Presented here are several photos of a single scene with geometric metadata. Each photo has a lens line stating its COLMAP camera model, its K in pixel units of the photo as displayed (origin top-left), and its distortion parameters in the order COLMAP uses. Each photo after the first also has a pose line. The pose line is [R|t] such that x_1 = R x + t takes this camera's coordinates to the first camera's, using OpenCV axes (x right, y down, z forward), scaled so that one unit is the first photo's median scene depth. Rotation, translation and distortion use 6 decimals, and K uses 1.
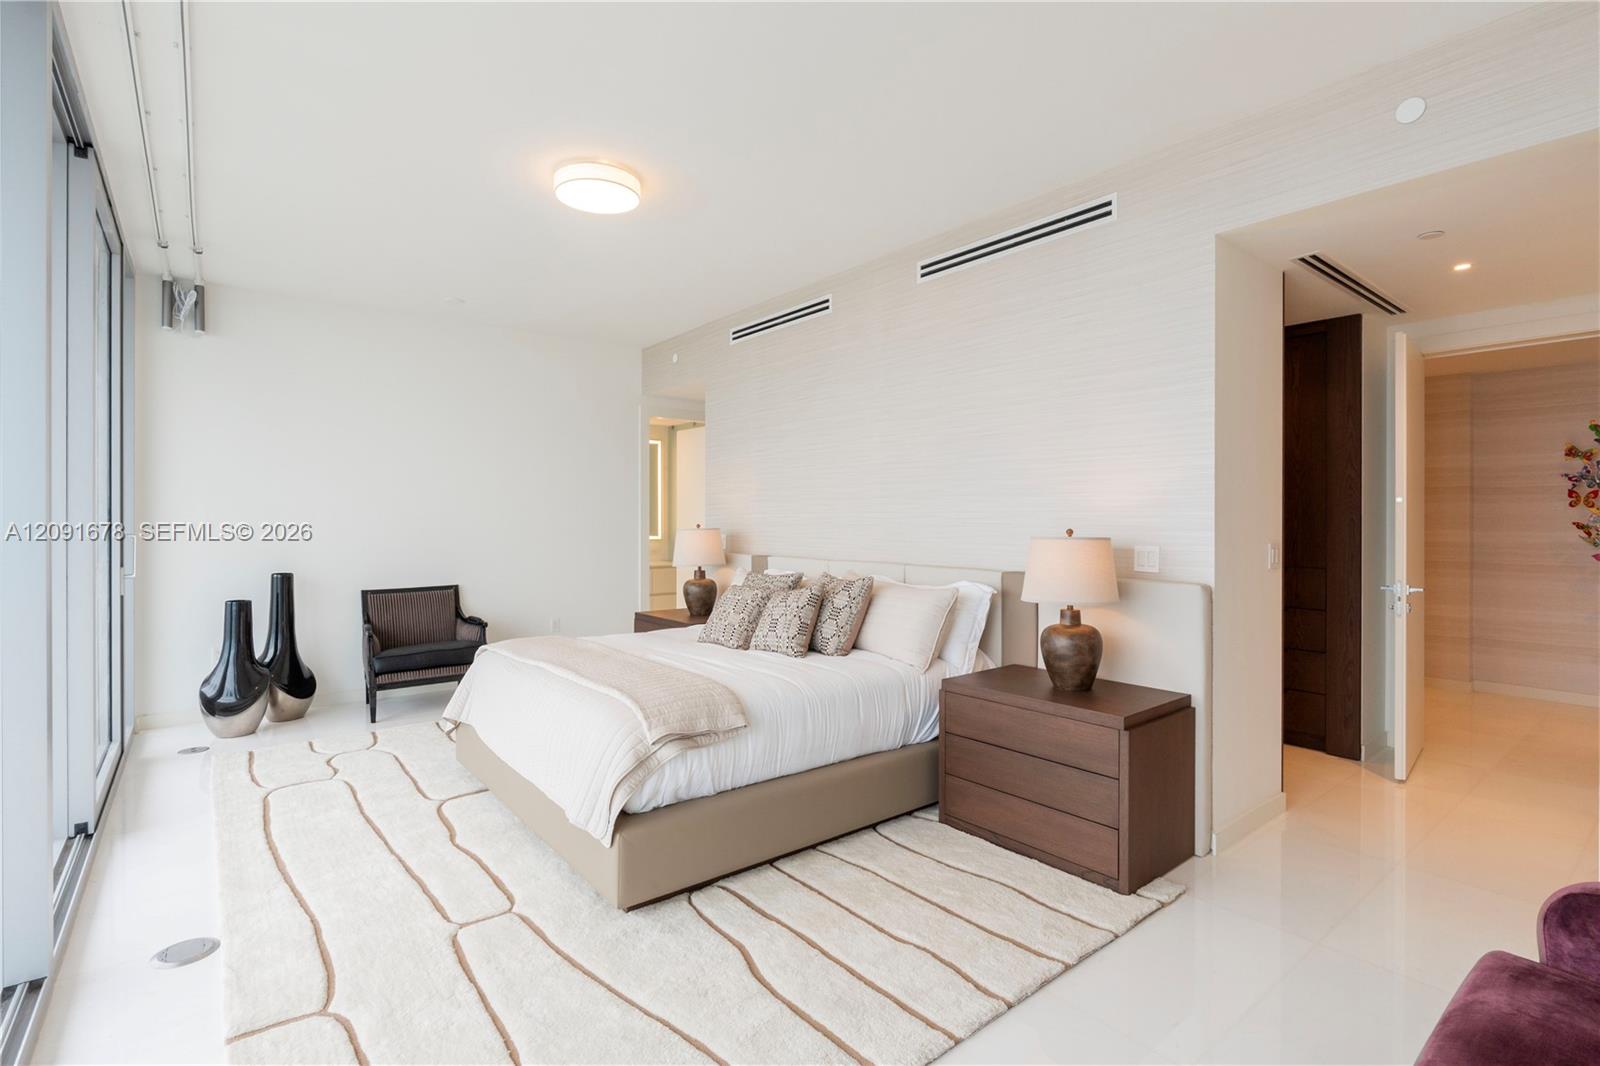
lens RADIAL K [[745.6, 0, 769.6], [0, 745.6, 525.7], [0, 0, 1]] dist [-0.000625, 0.000149]
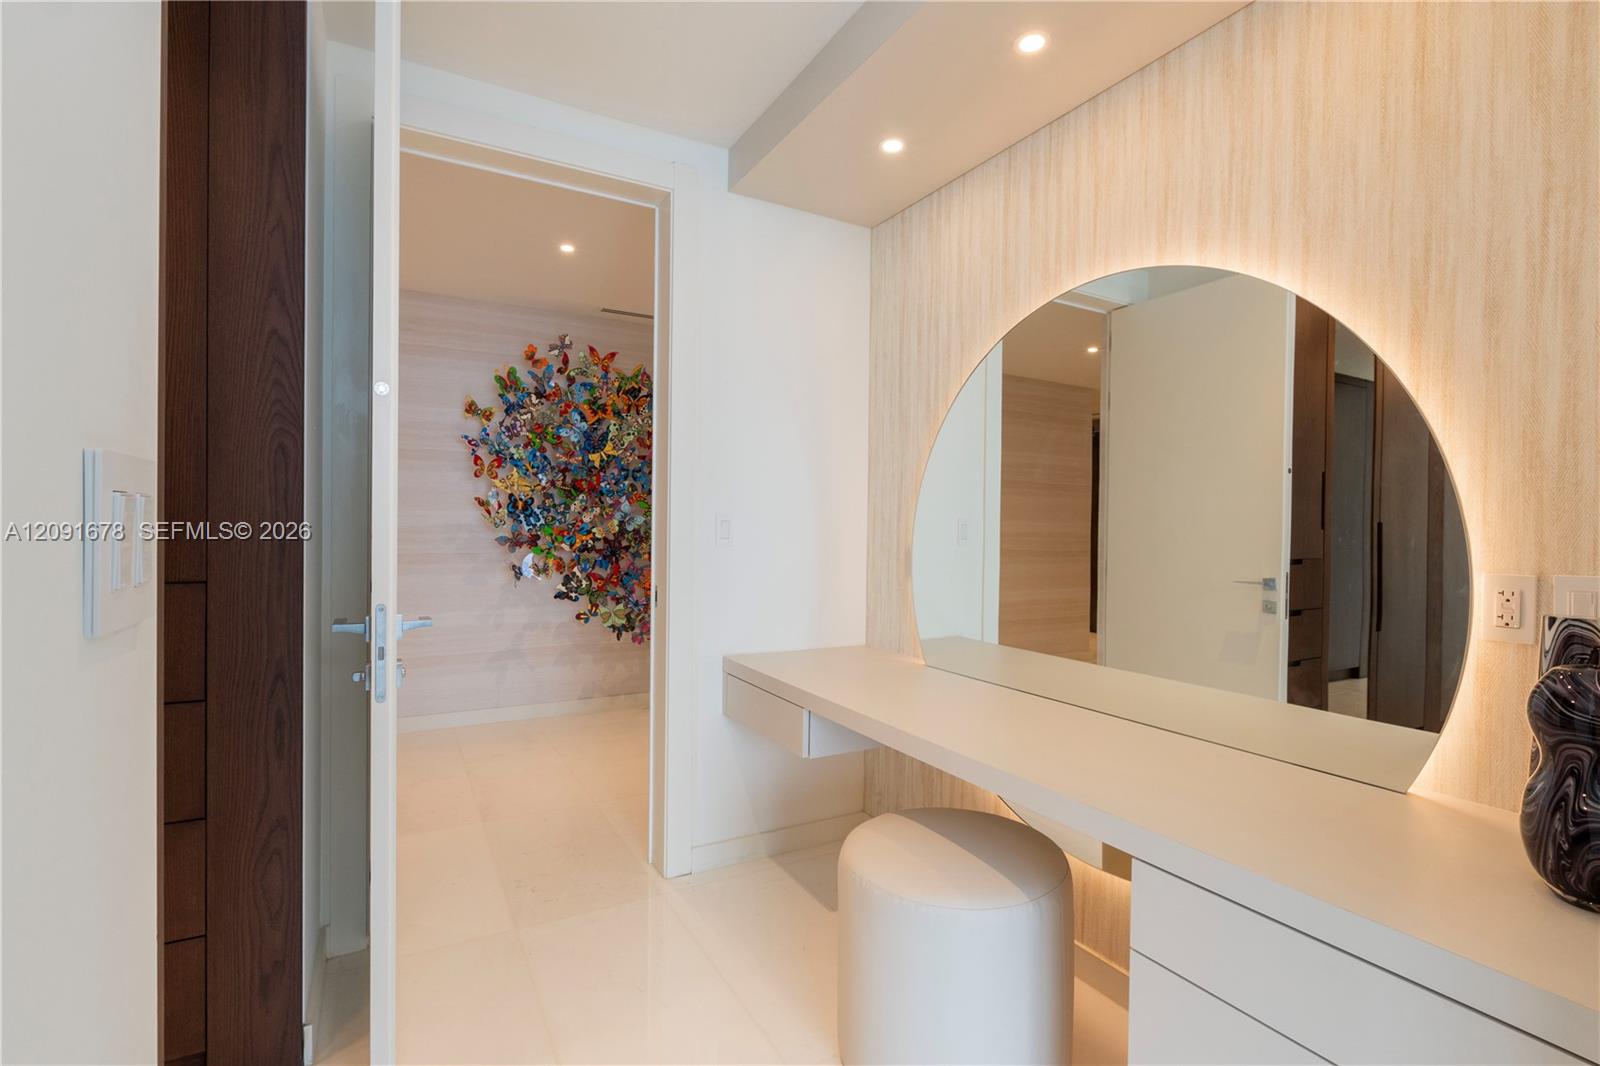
lens RADIAL K [[757.1, 0, 800.0], [0, 757.1, 533.0], [0, 0, 1]] dist [-0.004999, -0.000773]
pose [[0.166531, -0.007118, 0.986011, 0.360489], [-0.009375, 0.999917, 0.008802, 0.023086], [-0.985992, -0.010709, 0.166450, 0.544027]]
